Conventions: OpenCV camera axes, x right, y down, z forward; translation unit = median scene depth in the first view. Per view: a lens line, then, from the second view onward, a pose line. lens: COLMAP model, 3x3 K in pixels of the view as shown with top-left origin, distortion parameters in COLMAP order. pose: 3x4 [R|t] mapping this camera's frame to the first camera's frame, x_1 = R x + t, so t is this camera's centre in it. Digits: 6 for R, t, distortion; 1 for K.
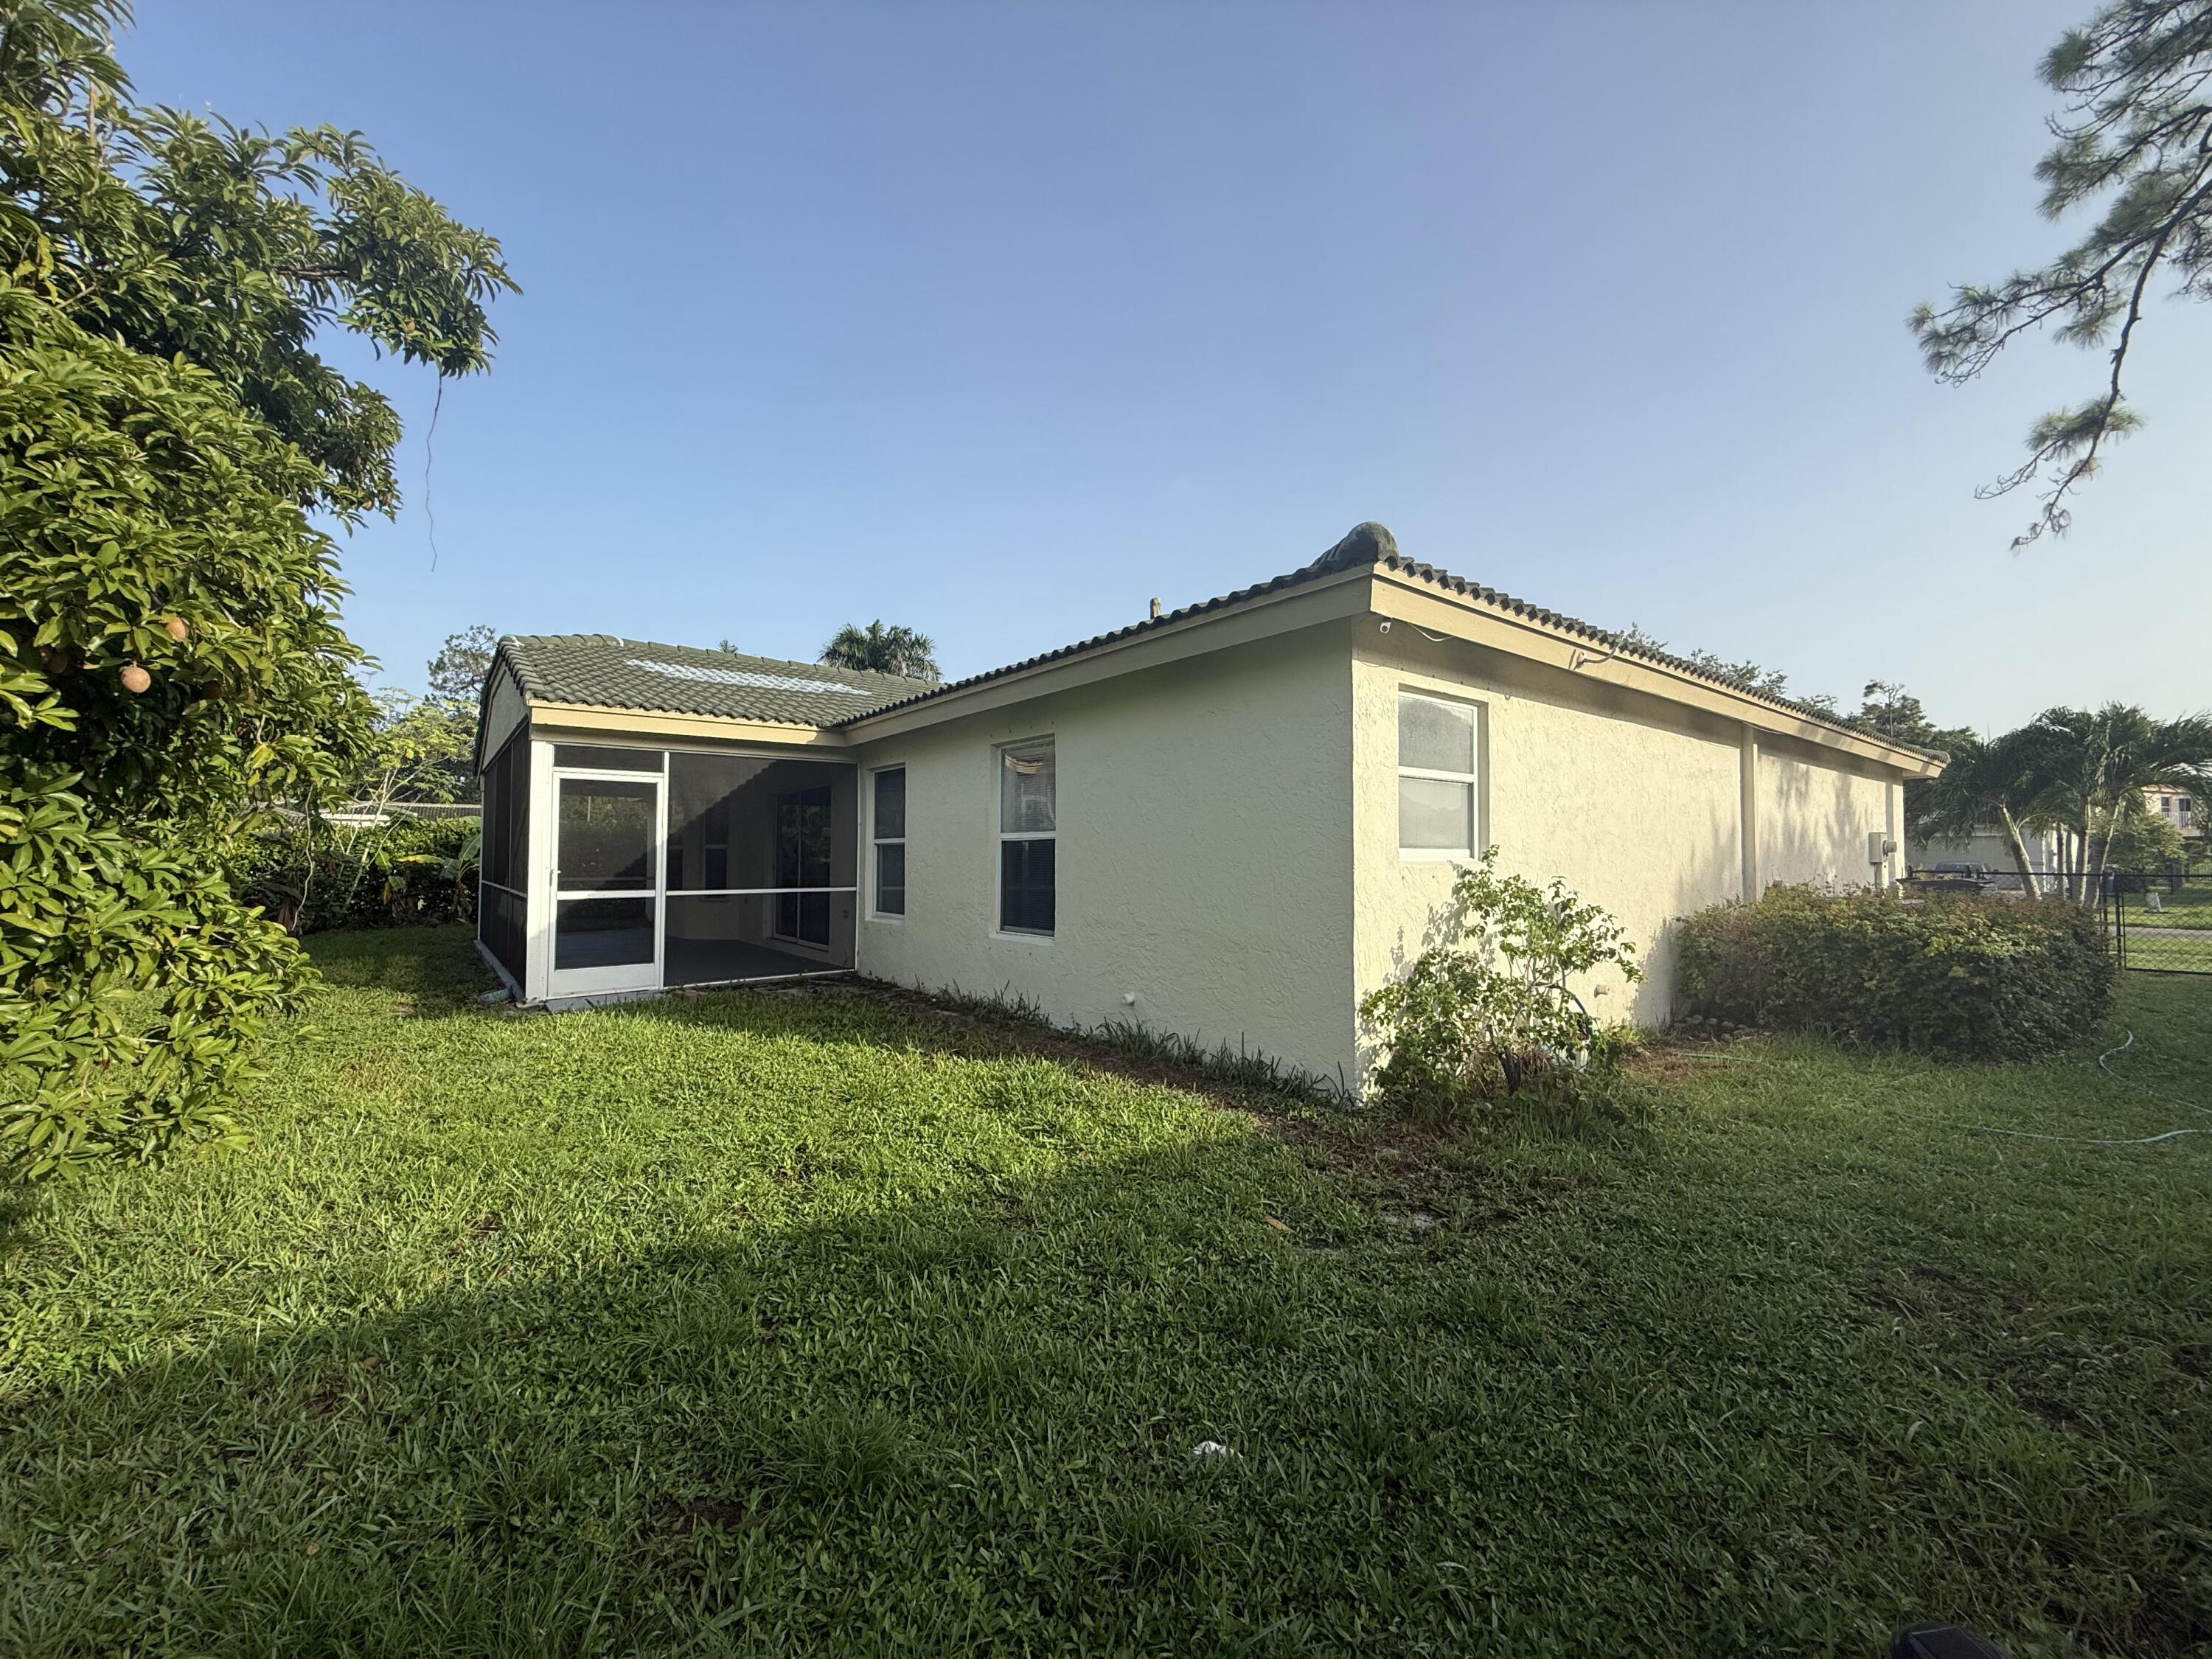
lens RADIAL K [[881.6, 0, 1091.9], [0, 881.6, 831.6], [0, 0, 1]] dist [0.002020, 0.000208]
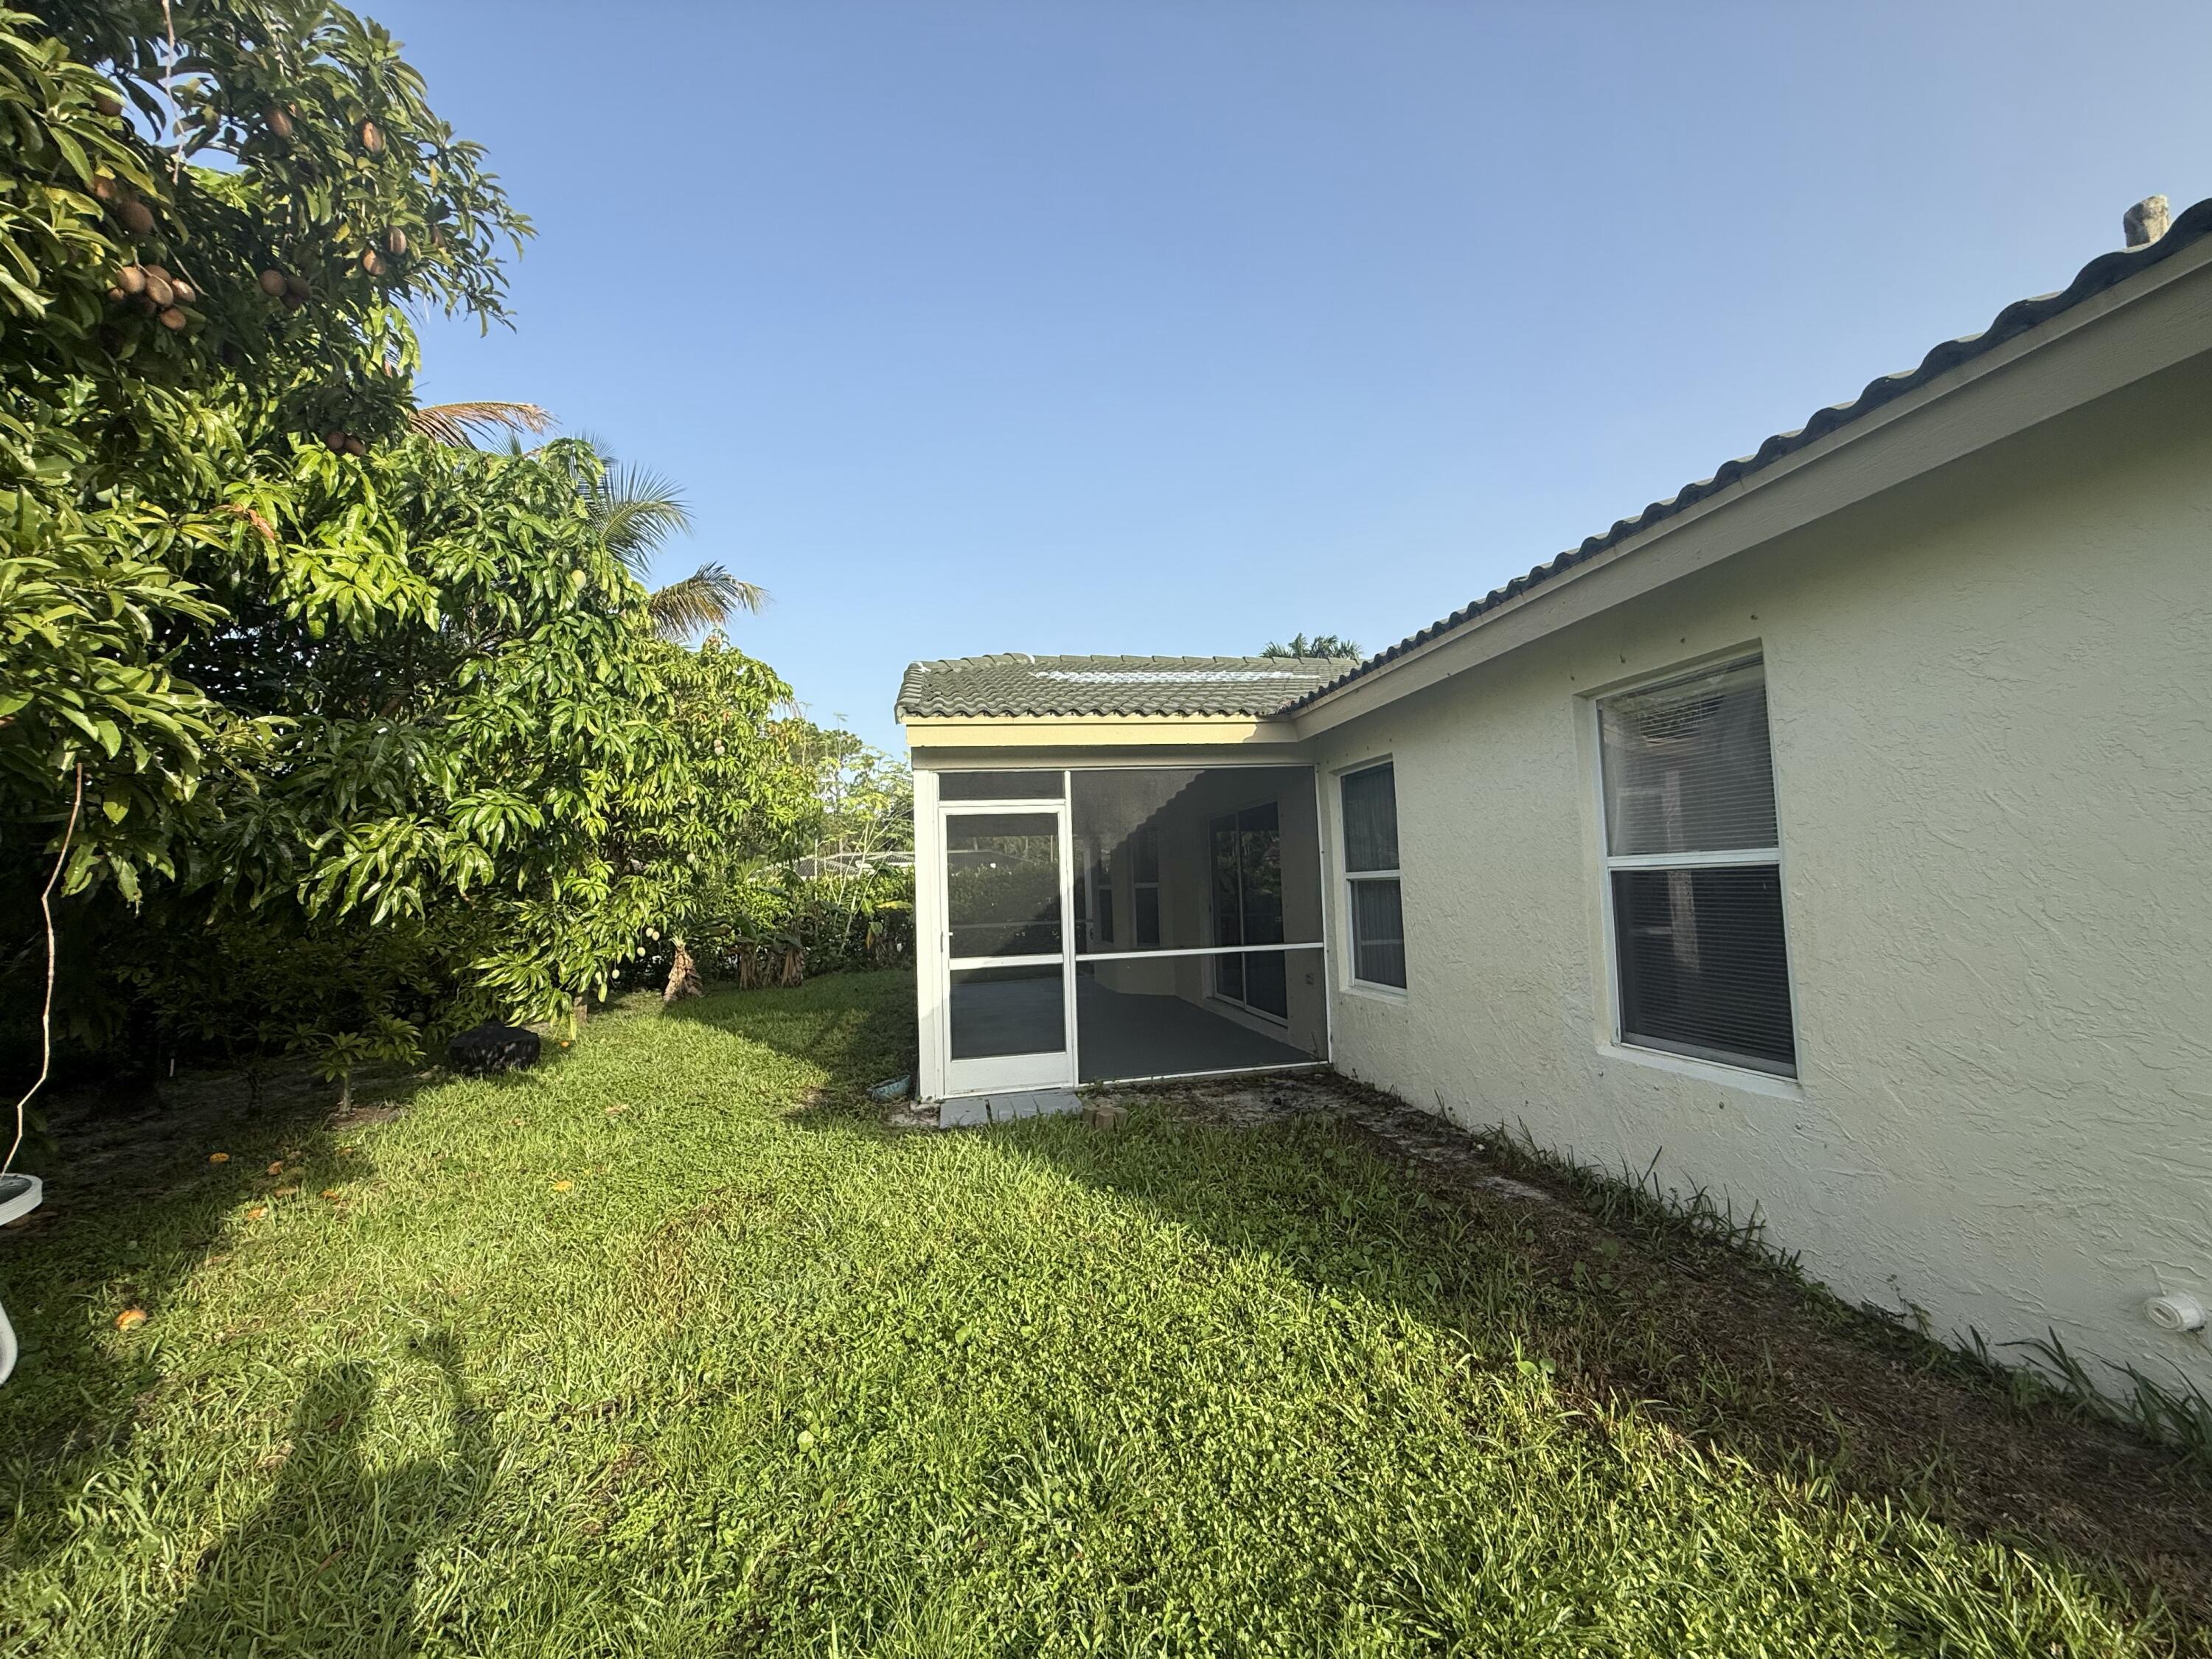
lens RADIAL K [[881.6, 0, 1099.4], [0, 881.6, 829.0], [0, 0, 1]] dist [0.002020, 0.000208]
pose [[0.889495, -0.064800, -0.452326, -0.117779], [0.052095, 0.997820, -0.040504, -0.008450], [0.453965, 0.012464, 0.890932, 0.337962]]
